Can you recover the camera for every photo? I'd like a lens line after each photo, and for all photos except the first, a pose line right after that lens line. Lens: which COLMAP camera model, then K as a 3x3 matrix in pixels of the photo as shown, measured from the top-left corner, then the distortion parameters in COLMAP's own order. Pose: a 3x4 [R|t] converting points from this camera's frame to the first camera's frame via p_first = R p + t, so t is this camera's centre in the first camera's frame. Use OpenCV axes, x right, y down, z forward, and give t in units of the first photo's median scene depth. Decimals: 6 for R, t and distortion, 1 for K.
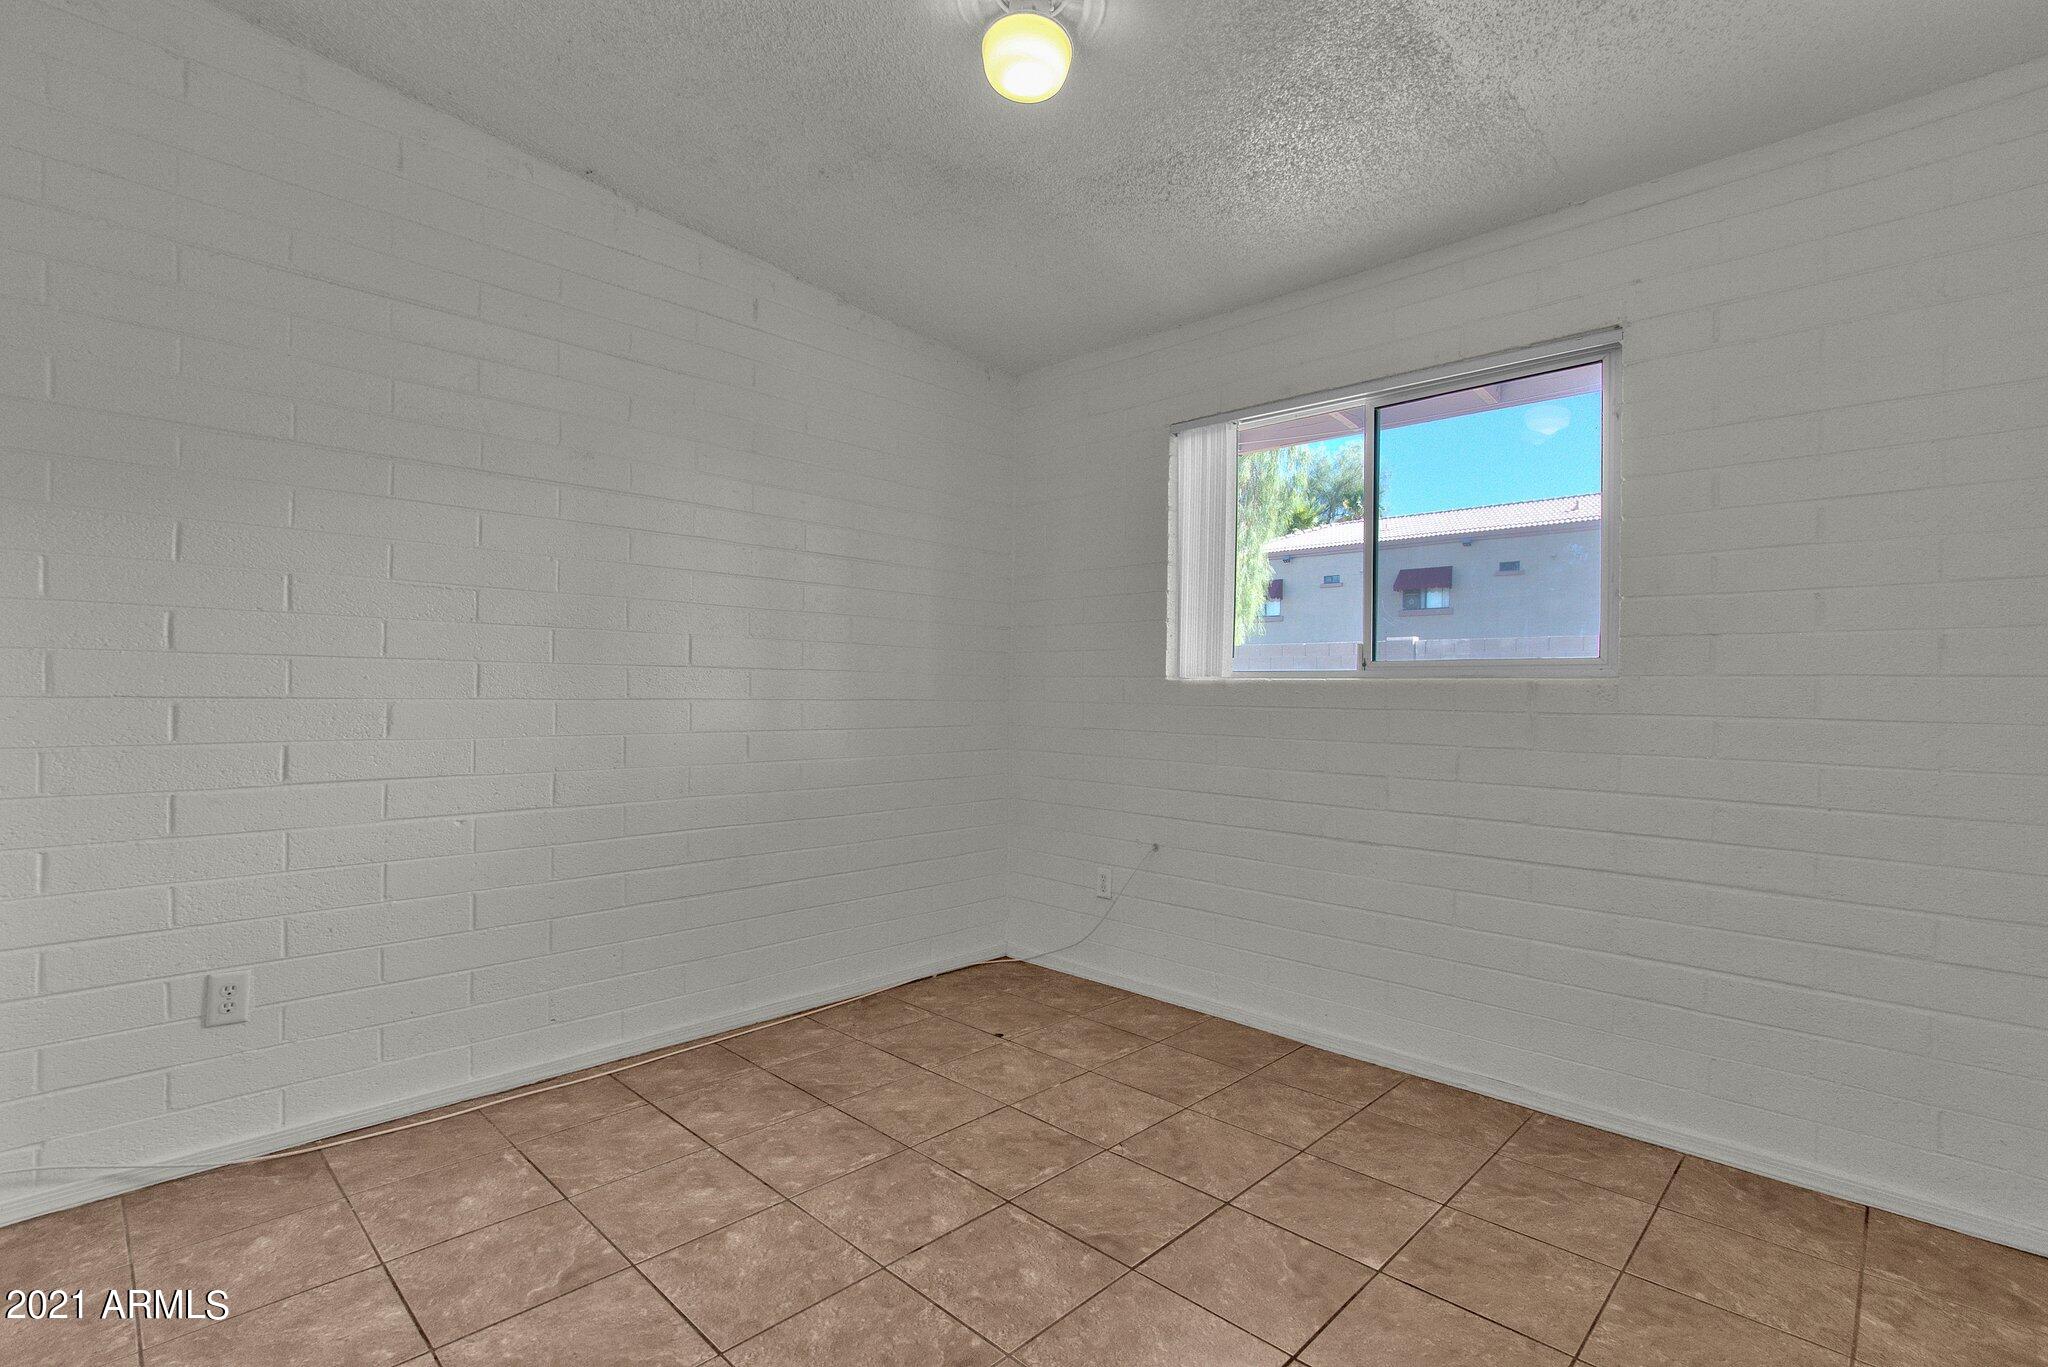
lens RADIAL K [[956.8, 0, 1020.4], [0, 956.8, 693.8], [0, 0, 1]] dist [-0.005659, 0.001593]
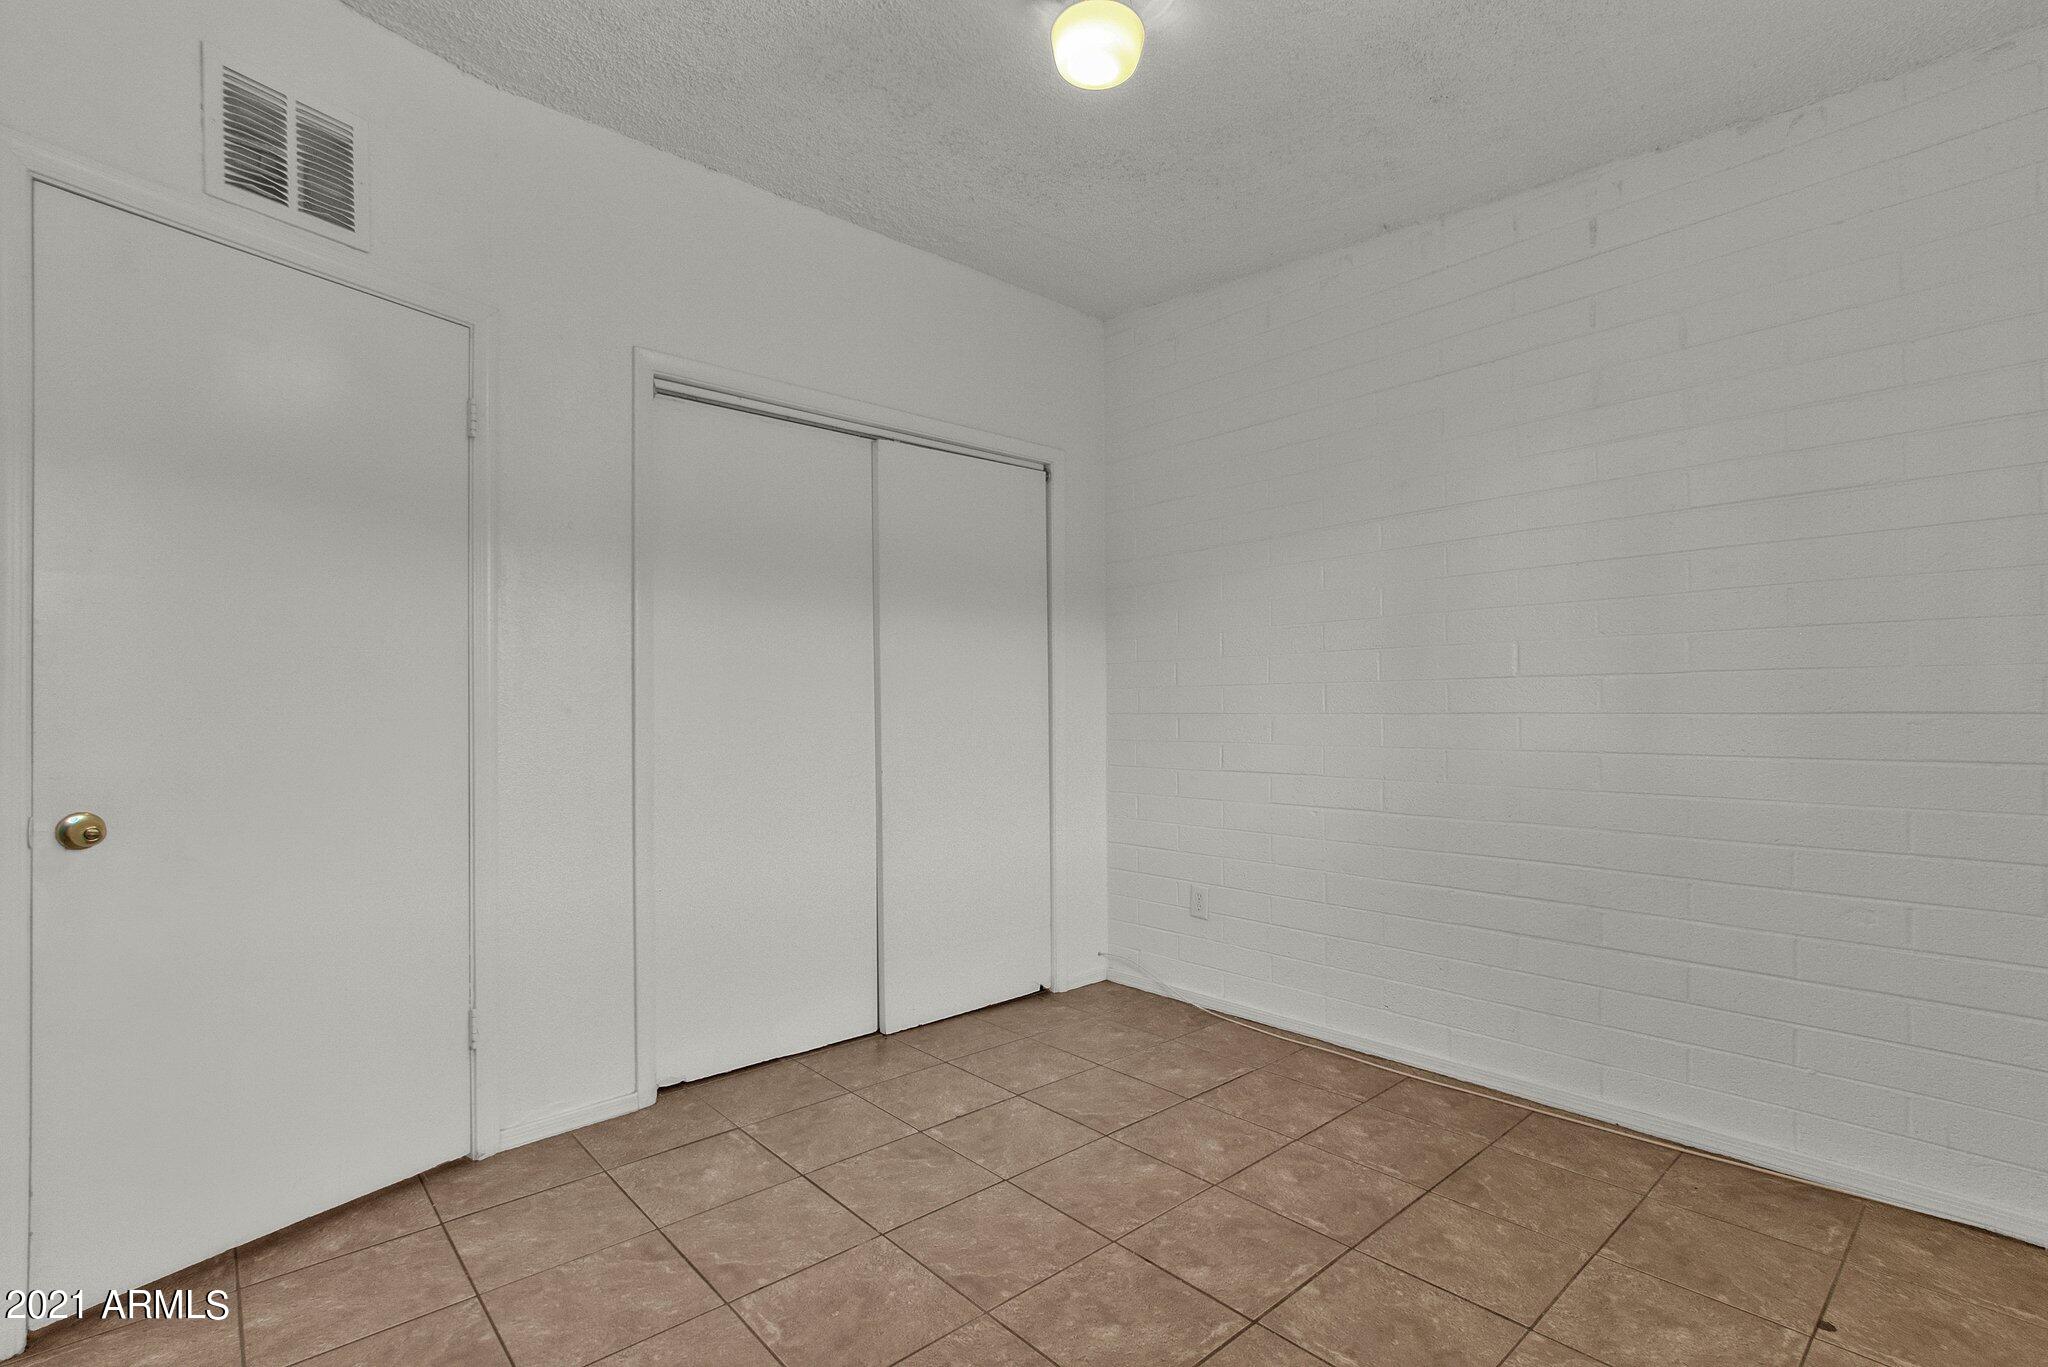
lens RADIAL K [[956.8, 0, 1022.9], [0, 956.8, 686.9], [0, 0, 1]] dist [-0.005659, 0.001593]
pose [[-0.086198, -0.036355, -0.995614, 0.747645], [0.004763, 0.999308, -0.036902, 0.015550], [0.996267, -0.007923, -0.085966, 0.781917]]
